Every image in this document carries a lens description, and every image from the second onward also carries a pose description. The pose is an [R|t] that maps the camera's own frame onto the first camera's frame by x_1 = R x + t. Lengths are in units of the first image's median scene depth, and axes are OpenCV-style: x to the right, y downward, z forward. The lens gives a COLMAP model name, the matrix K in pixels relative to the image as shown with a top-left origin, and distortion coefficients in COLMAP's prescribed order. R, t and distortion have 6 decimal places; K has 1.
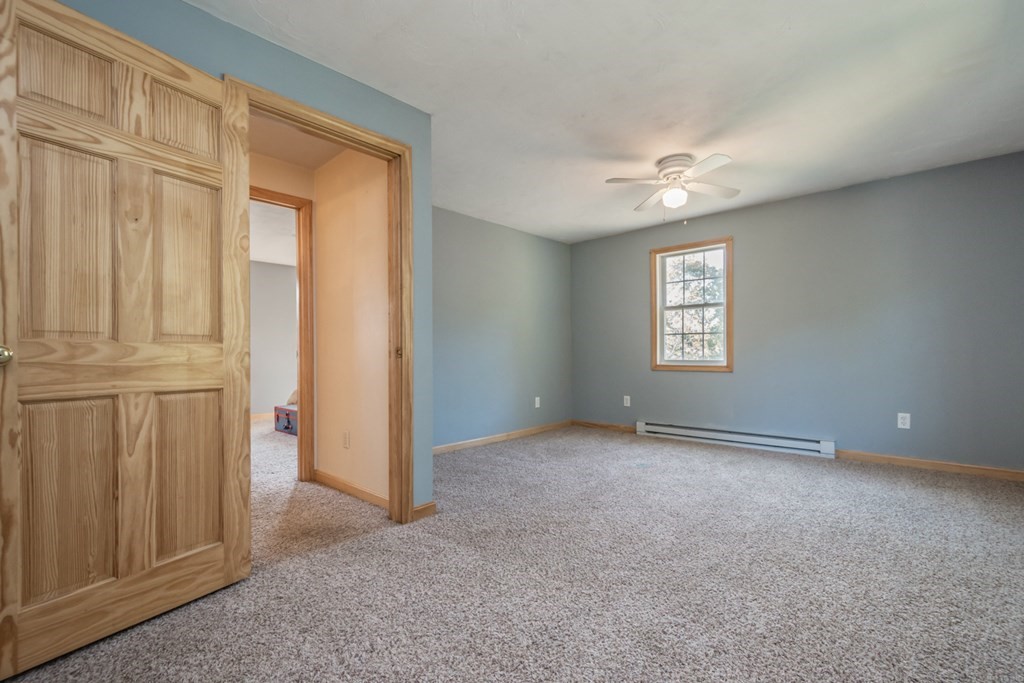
lens RADIAL K [[466.9, 0, 516.9], [0, 466.9, 352.6], [0, 0, 1]] dist [0.000931, 0.000269]
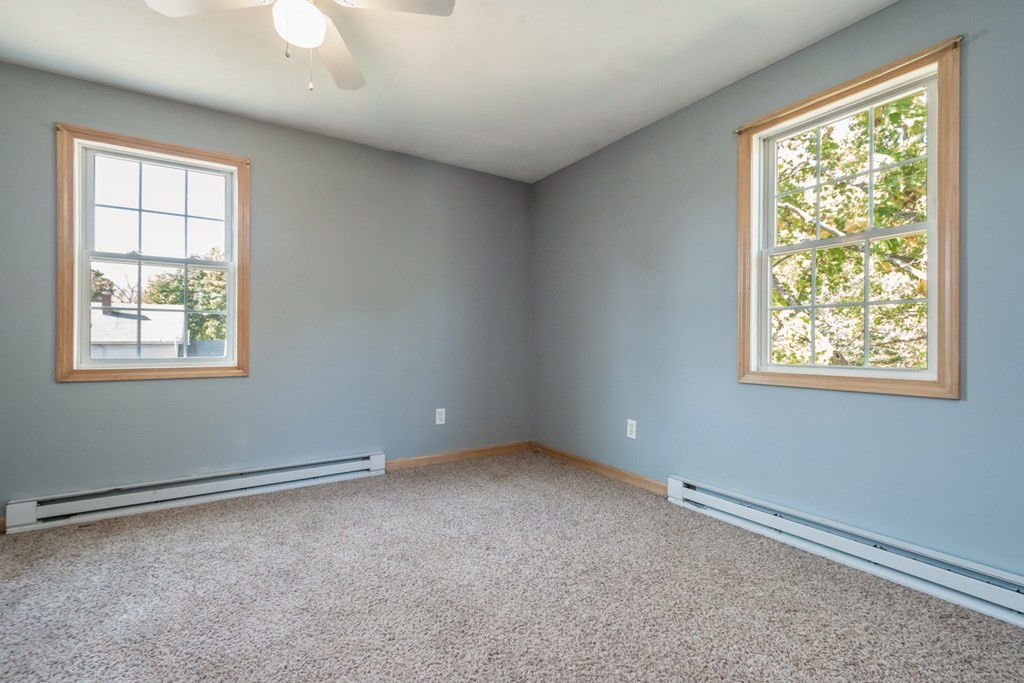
lens RADIAL K [[465.1, 0, 551.6], [0, 465.1, 340.4], [0, 0, 1]] dist [0.000545, 0.000532]
pose [[0.249280, 0.015036, 0.968315, -0.046360], [-0.001365, 0.999884, -0.015175, 0.003300], [-0.968431, 0.002461, 0.249271, 0.521425]]
